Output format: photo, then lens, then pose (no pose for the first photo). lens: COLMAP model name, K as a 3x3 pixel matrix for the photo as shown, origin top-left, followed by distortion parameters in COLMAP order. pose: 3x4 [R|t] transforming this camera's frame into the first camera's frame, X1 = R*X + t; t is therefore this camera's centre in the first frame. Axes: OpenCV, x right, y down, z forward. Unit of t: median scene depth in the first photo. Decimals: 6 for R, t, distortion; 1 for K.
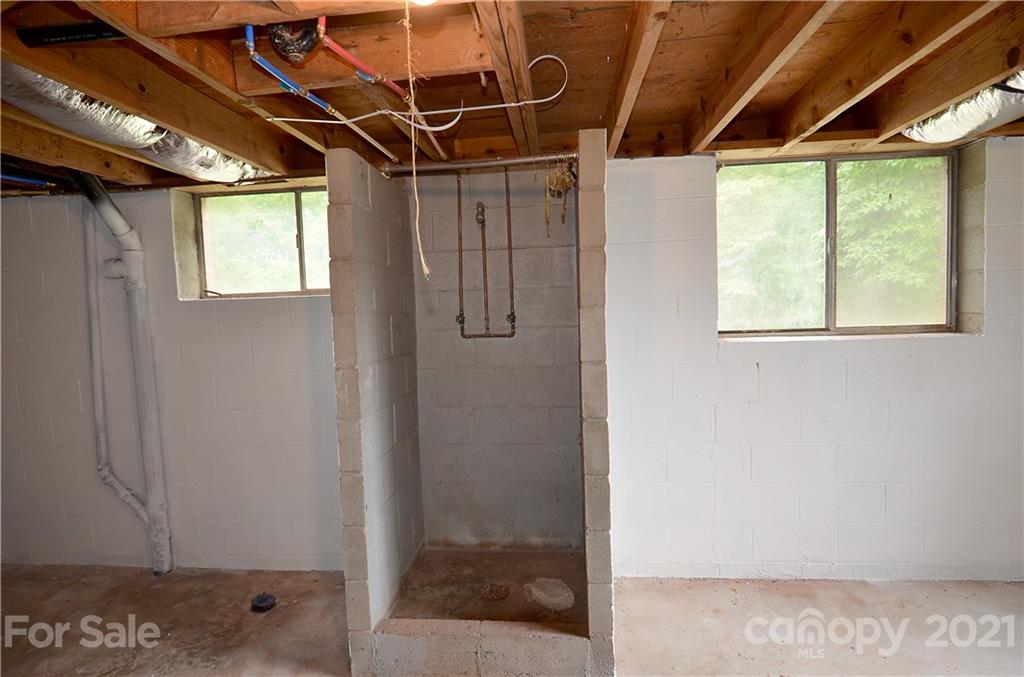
lens RADIAL K [[527.2, 0, 511.9], [0, 527.2, 340.4], [0, 0, 1]] dist [-0.004703, -0.009920]
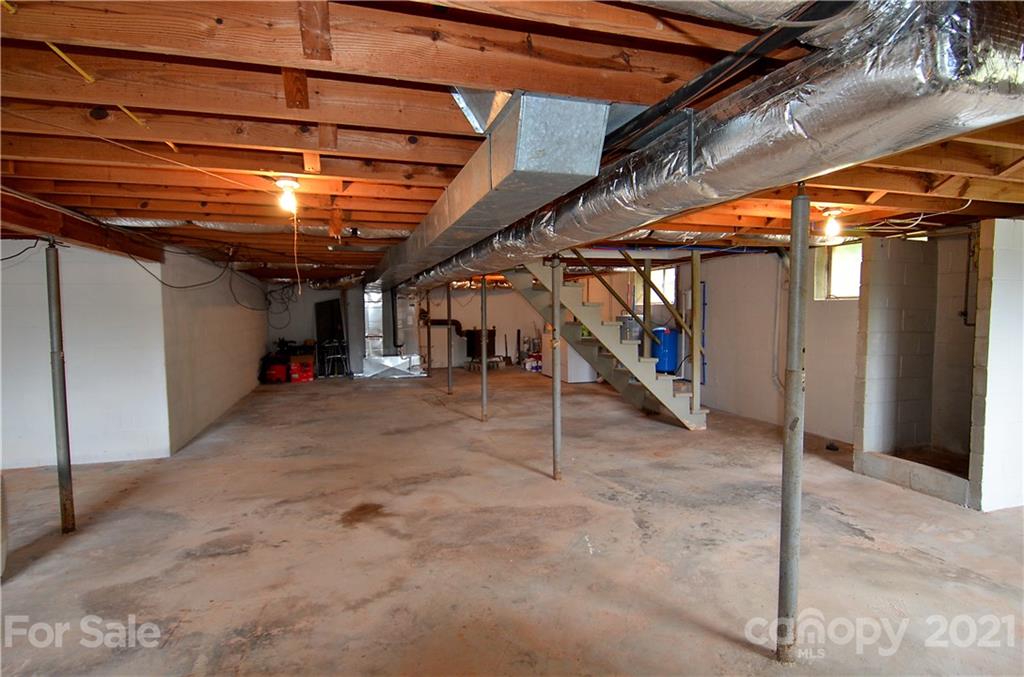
lens RADIAL K [[527.2, 0, 511.1], [0, 527.2, 343.9], [0, 0, 1]] dist [-0.004703, -0.009920]
pose [[0.375424, 0.088890, -0.922581, 1.206239], [-0.065599, 0.995443, 0.069216, 0.043514], [0.924529, 0.034535, 0.379544, -1.260393]]
